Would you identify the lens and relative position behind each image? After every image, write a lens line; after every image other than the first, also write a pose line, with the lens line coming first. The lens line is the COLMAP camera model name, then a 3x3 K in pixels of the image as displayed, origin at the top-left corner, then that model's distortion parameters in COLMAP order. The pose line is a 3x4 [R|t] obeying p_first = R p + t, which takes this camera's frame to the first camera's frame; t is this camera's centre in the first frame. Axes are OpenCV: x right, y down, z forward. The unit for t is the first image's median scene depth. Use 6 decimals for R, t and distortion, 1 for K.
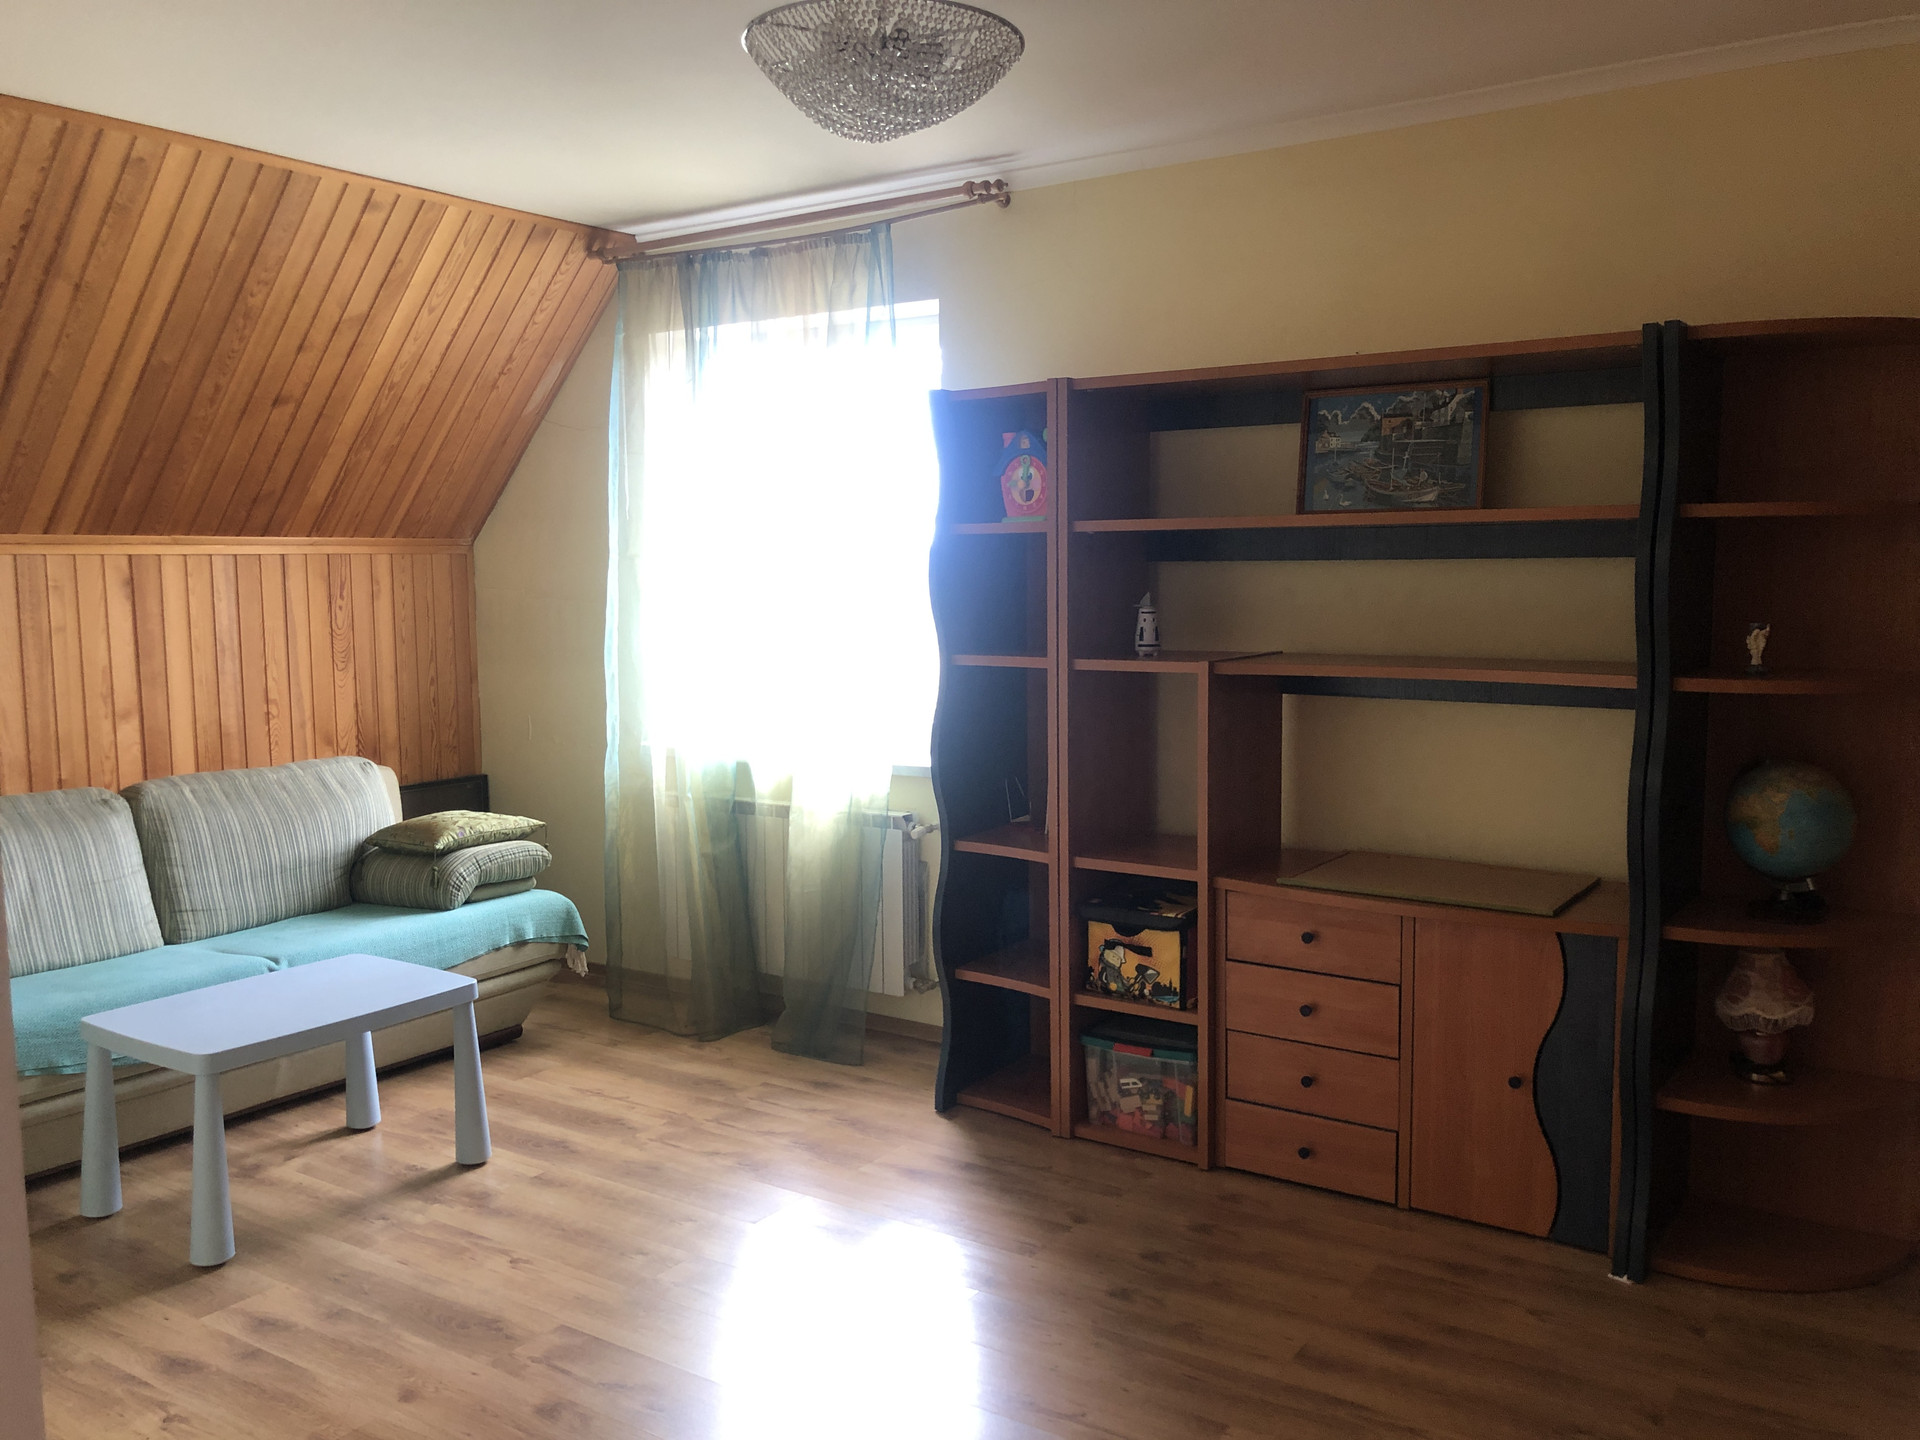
lens RADIAL K [[1591.1, 0, 954.3], [0, 1591.1, 734.0], [0, 0, 1]] dist [0.050889, -0.043528]
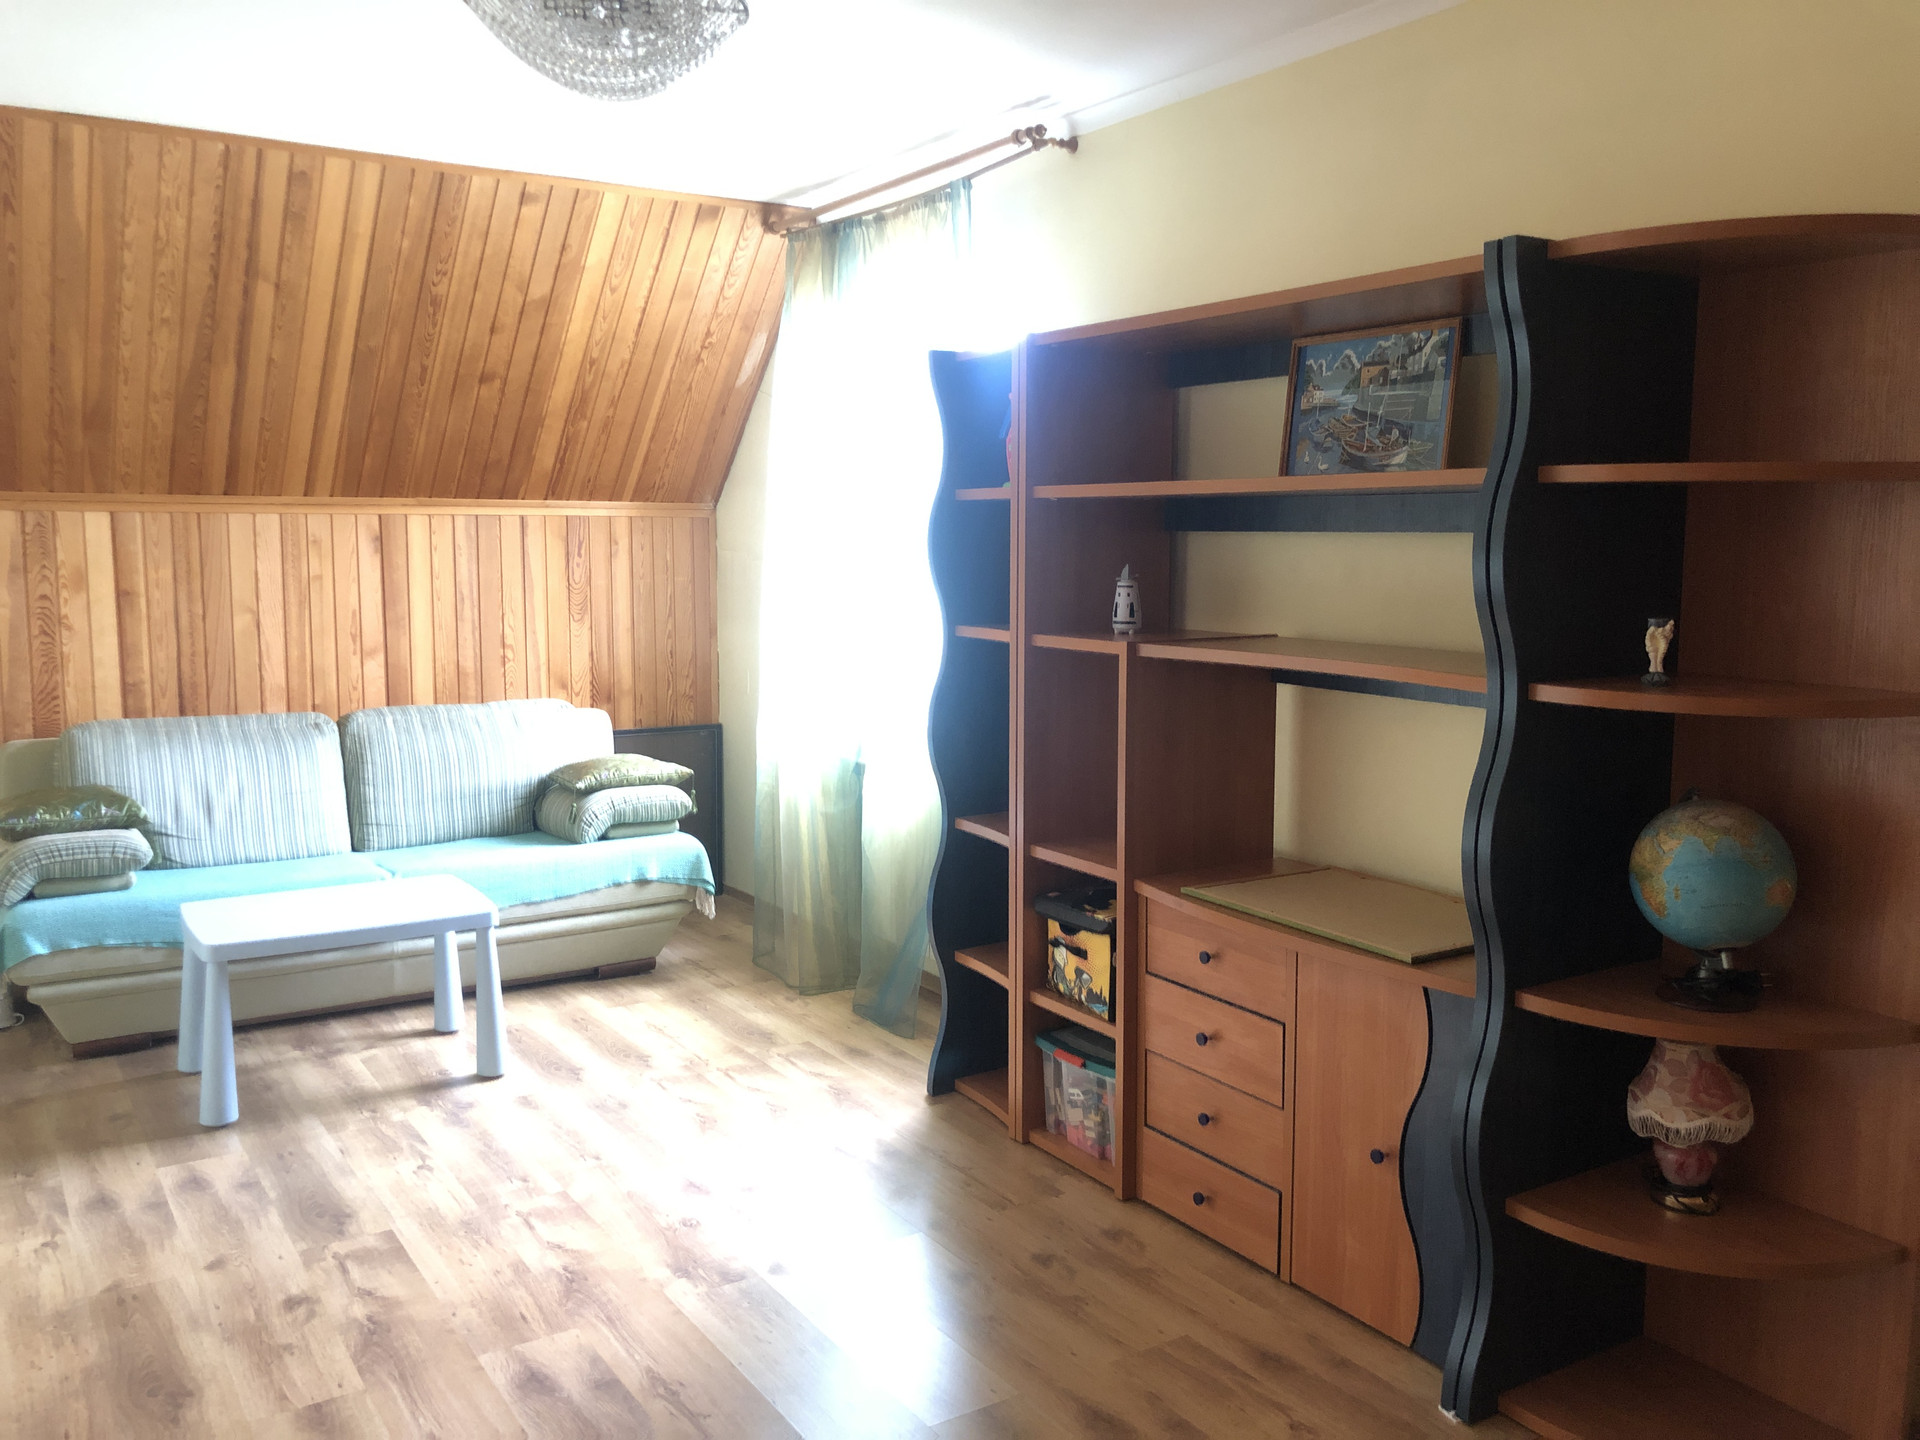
lens RADIAL K [[1591.1, 0, 964.5], [0, 1591.1, 710.9], [0, 0, 1]] dist [0.050889, -0.043528]
pose [[0.918433, 0.056720, -0.391490, 0.401938], [-0.053948, 0.998380, 0.018085, -0.016517], [0.391882, 0.004510, 0.920005, 0.121984]]
